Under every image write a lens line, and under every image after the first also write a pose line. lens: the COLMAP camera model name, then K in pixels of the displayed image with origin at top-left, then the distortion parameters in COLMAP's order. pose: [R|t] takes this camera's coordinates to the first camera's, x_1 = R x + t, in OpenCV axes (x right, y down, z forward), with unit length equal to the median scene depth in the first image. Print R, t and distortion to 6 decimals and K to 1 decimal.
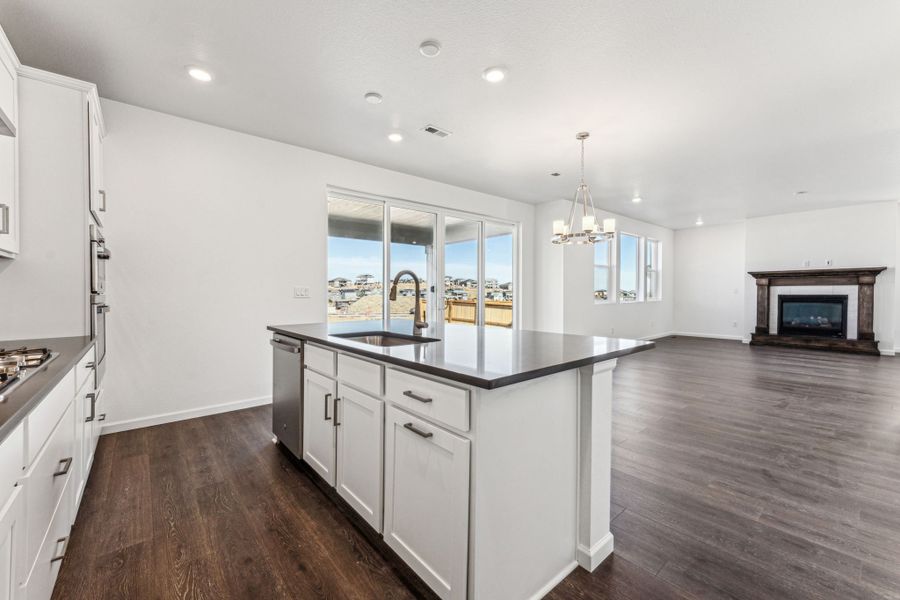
lens RADIAL K [[363.3, 0, 444.4], [0, 363.3, 299.9], [0, 0, 1]] dist [0.002410, 0.000509]
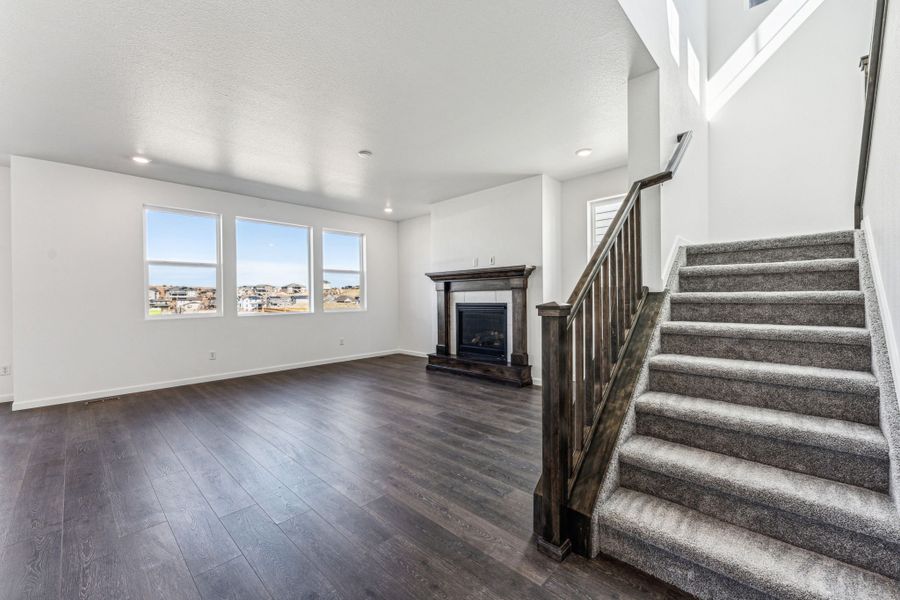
lens RADIAL K [[363.3, 0, 451.1], [0, 363.3, 302.3], [0, 0, 1]] dist [0.002410, 0.000509]
pose [[0.993985, -0.008191, 0.109207, 0.864297], [0.009186, 0.999921, -0.008617, -0.009843], [-0.109128, 0.009568, 0.993982, 0.264077]]
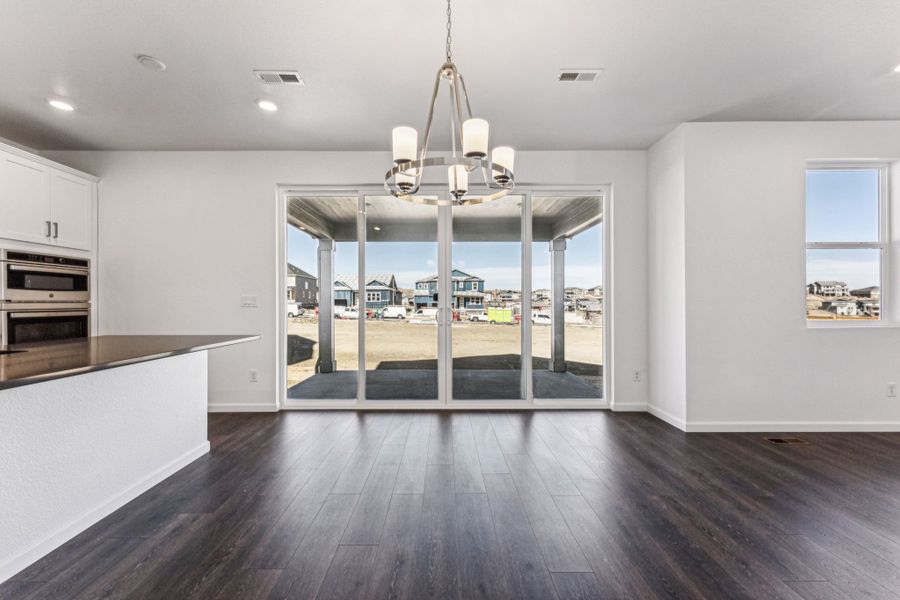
lens RADIAL K [[363.3, 0, 444.0], [0, 363.3, 301.3], [0, 0, 1]] dist [0.002410, 0.000509]
pose [[0.766764, 0.001044, -0.641929, 0.340659], [-0.014263, 0.999780, -0.015411, -0.009789], [0.641771, 0.020972, 0.766609, 0.335035]]
